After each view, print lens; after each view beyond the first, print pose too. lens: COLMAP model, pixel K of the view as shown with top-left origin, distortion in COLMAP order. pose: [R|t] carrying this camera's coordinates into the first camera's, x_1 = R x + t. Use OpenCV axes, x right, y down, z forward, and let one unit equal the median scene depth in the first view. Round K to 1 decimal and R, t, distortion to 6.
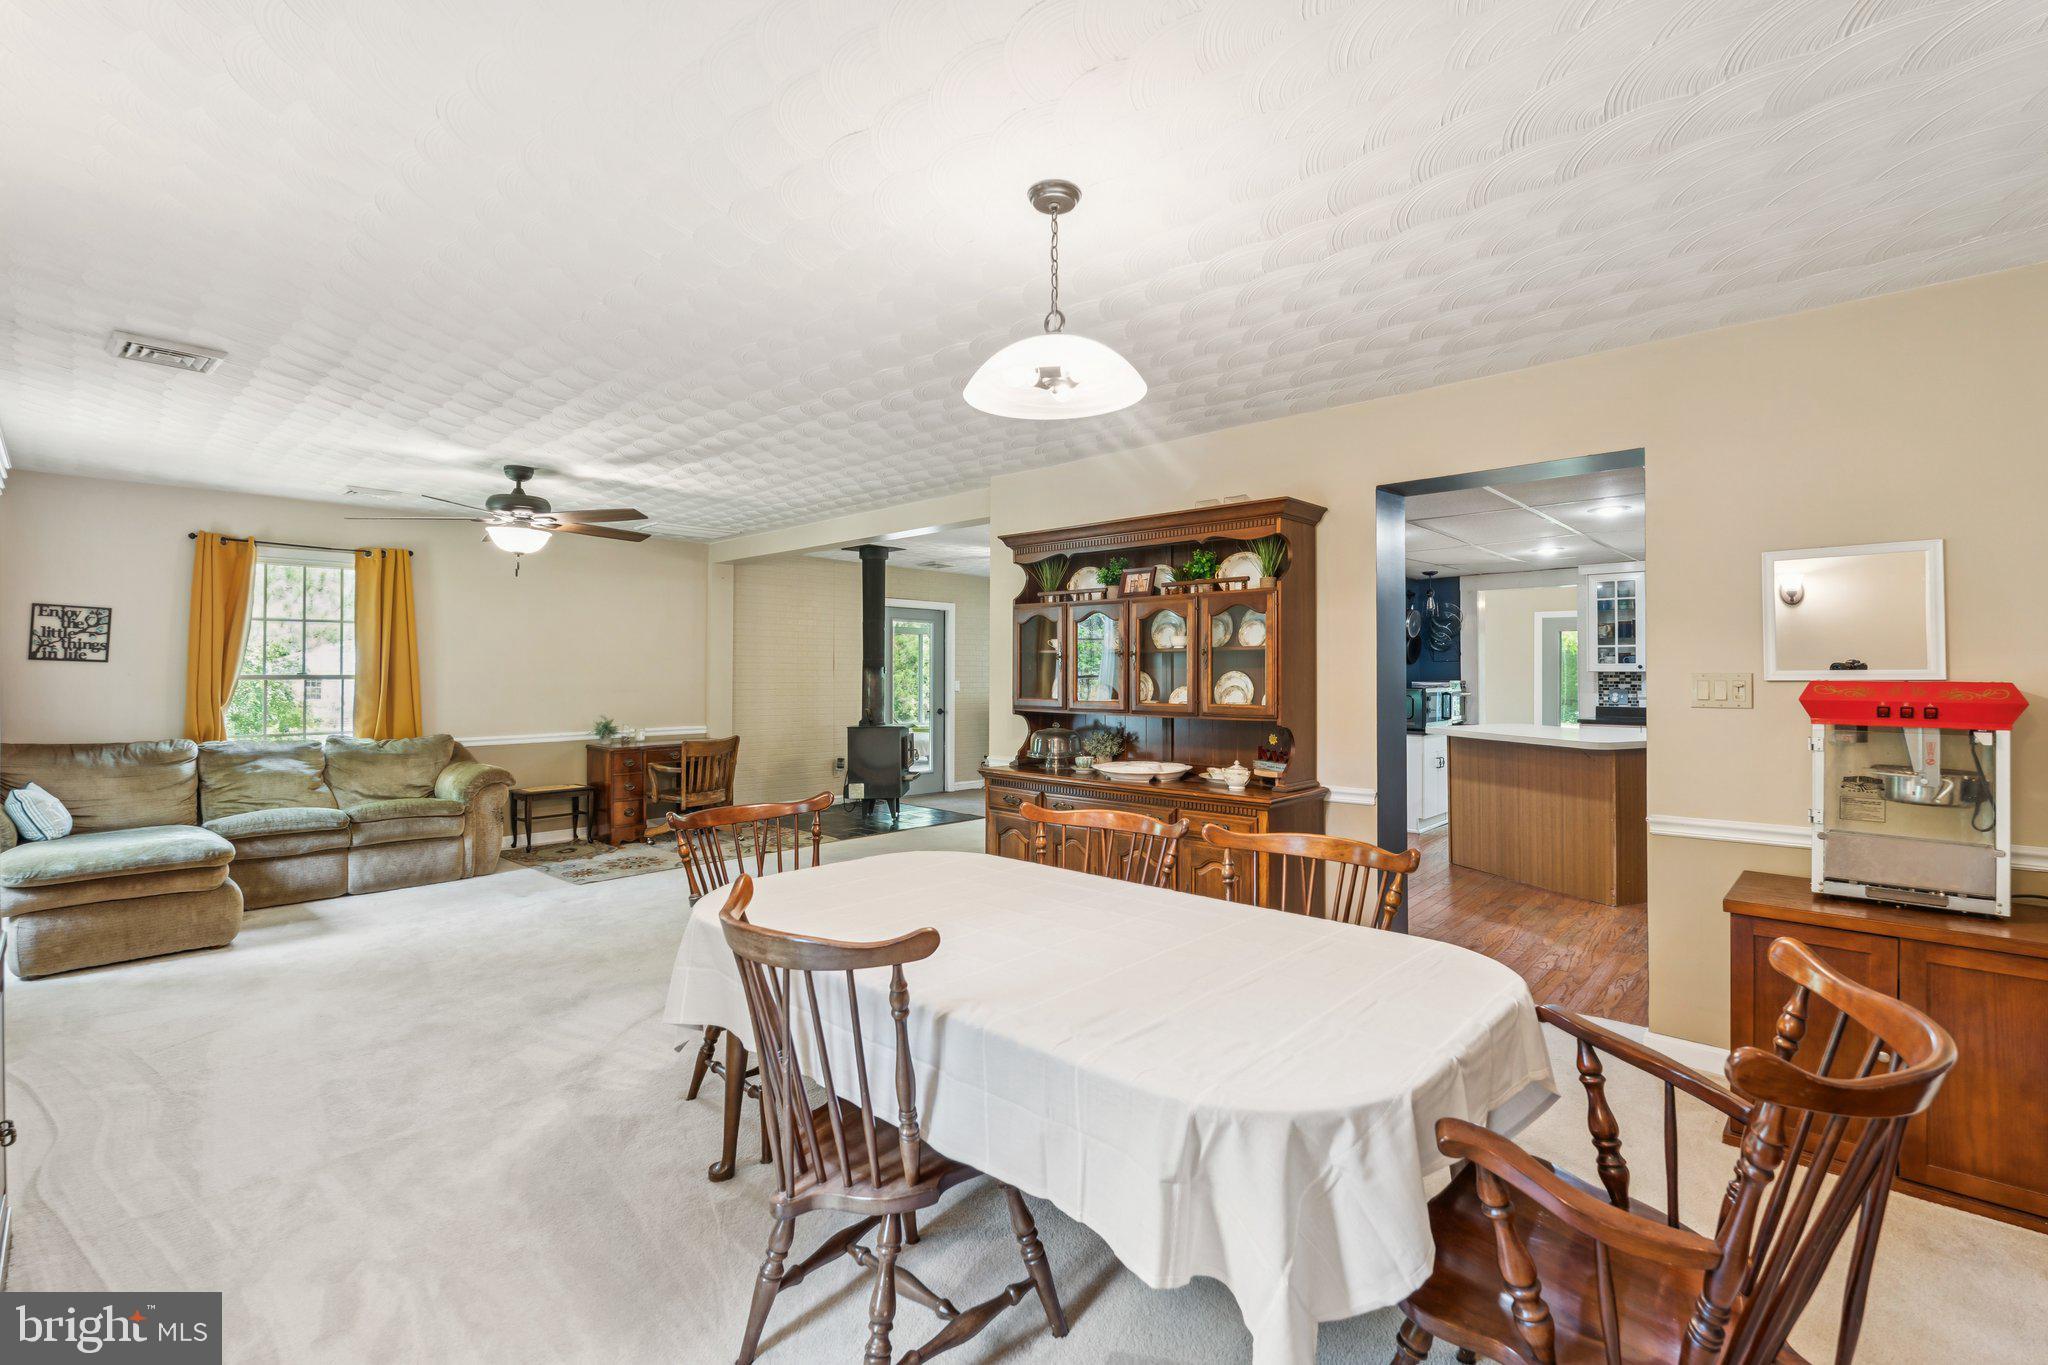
lens RADIAL K [[913.9, 0, 1023.5], [0, 913.9, 664.3], [0, 0, 1]] dist [-0.001198, -0.000794]
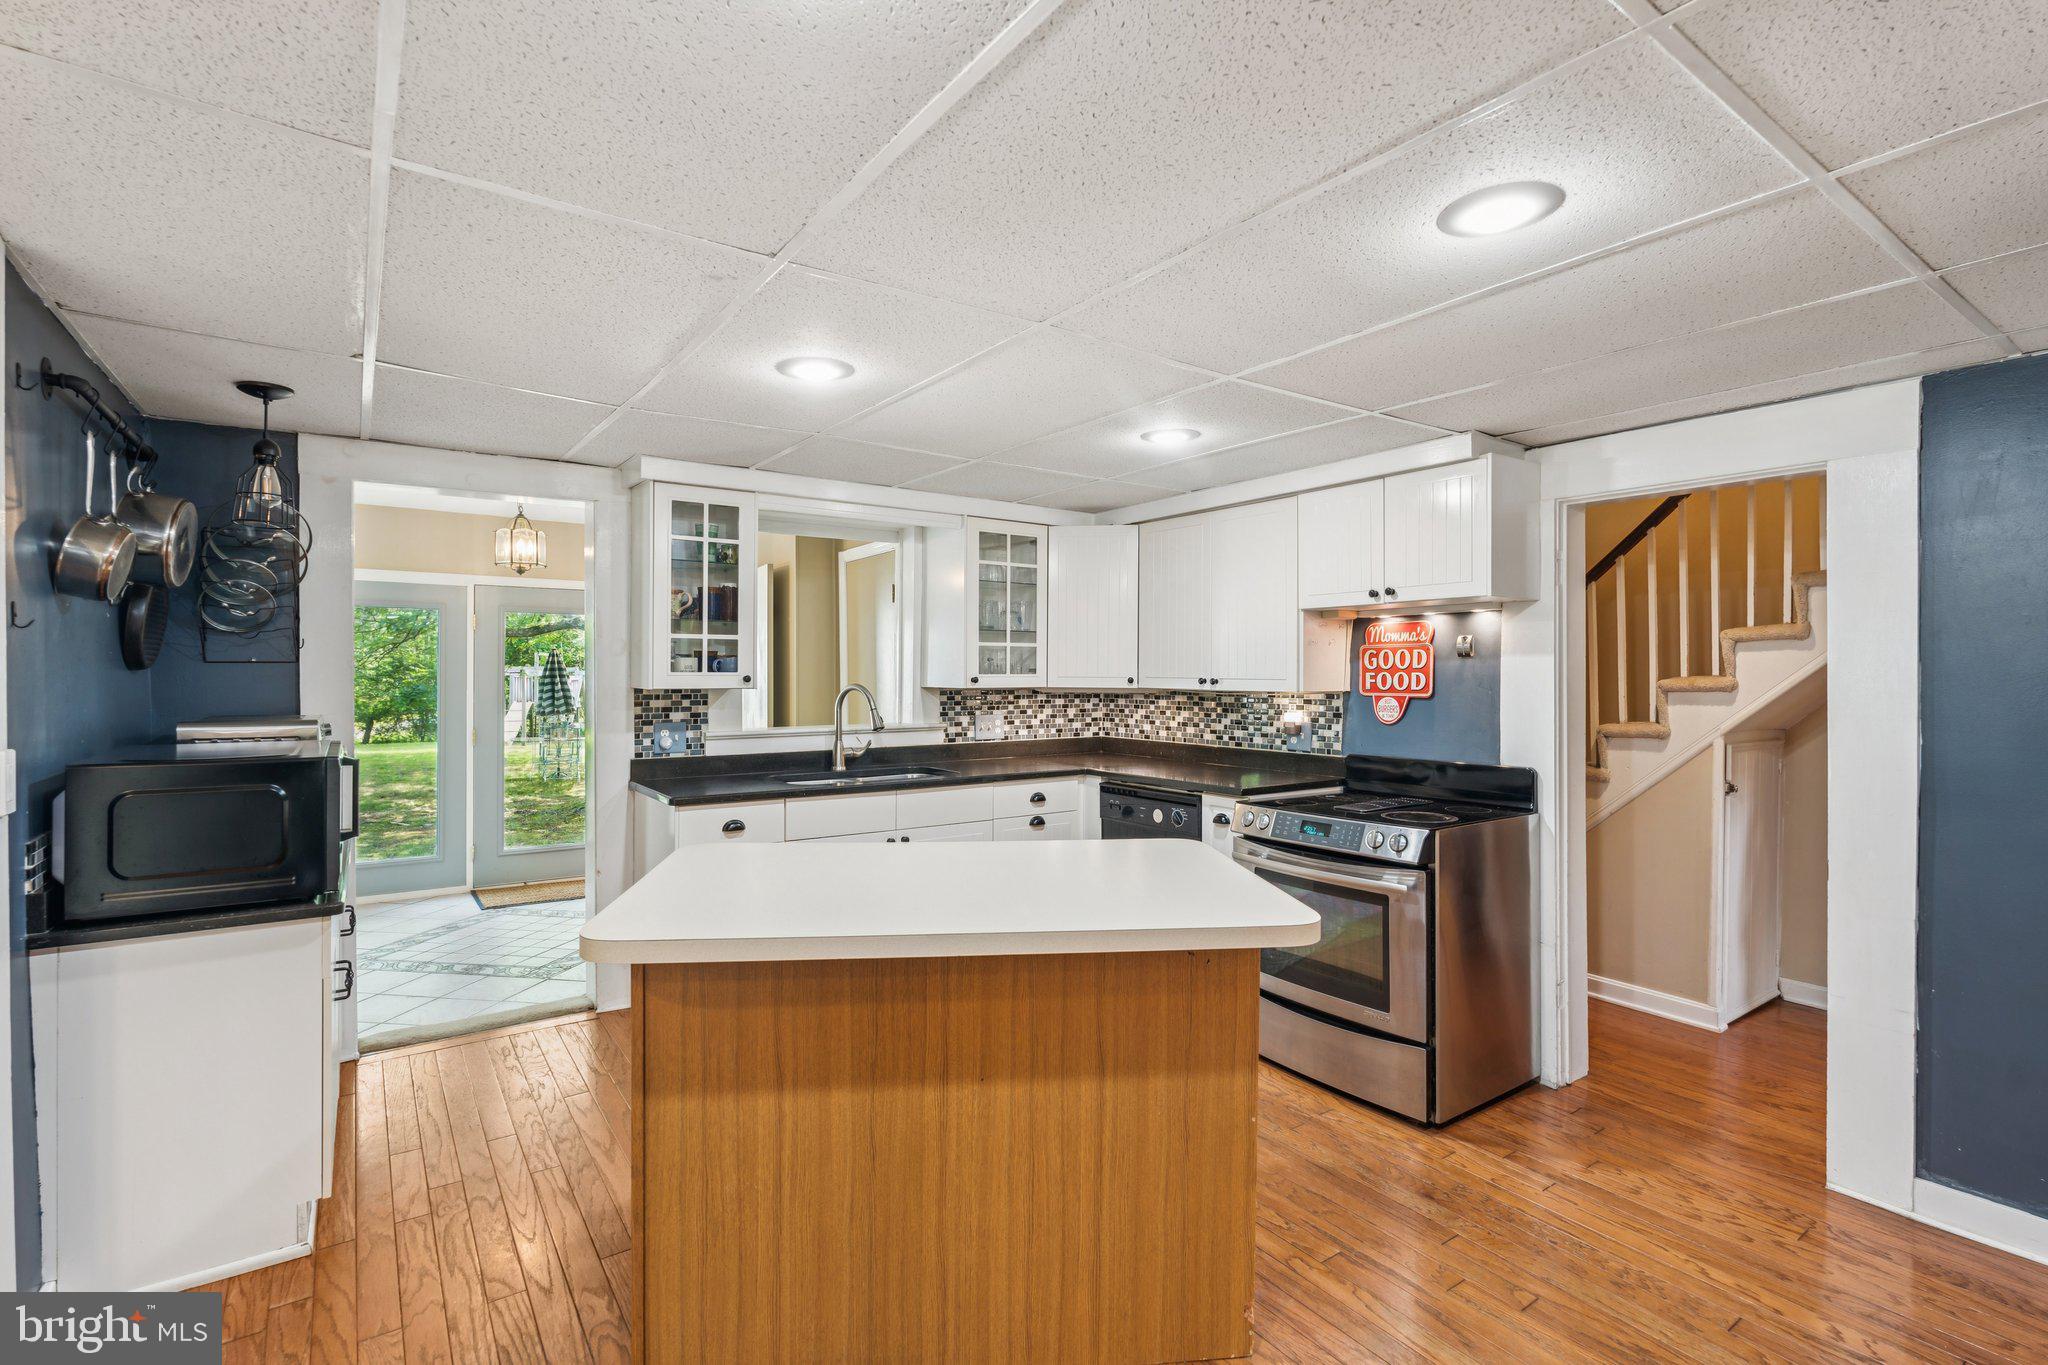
lens RADIAL K [[952.1, 0, 1026.6], [0, 952.1, 671.3], [0, 0, 1]] dist [-0.001490, -0.000873]
pose [[0.206985, 0.000561, 0.978344, 0.239486], [-0.010698, 0.999941, 0.001690, -0.005309], [-0.978286, -0.010817, 0.206979, 0.935774]]
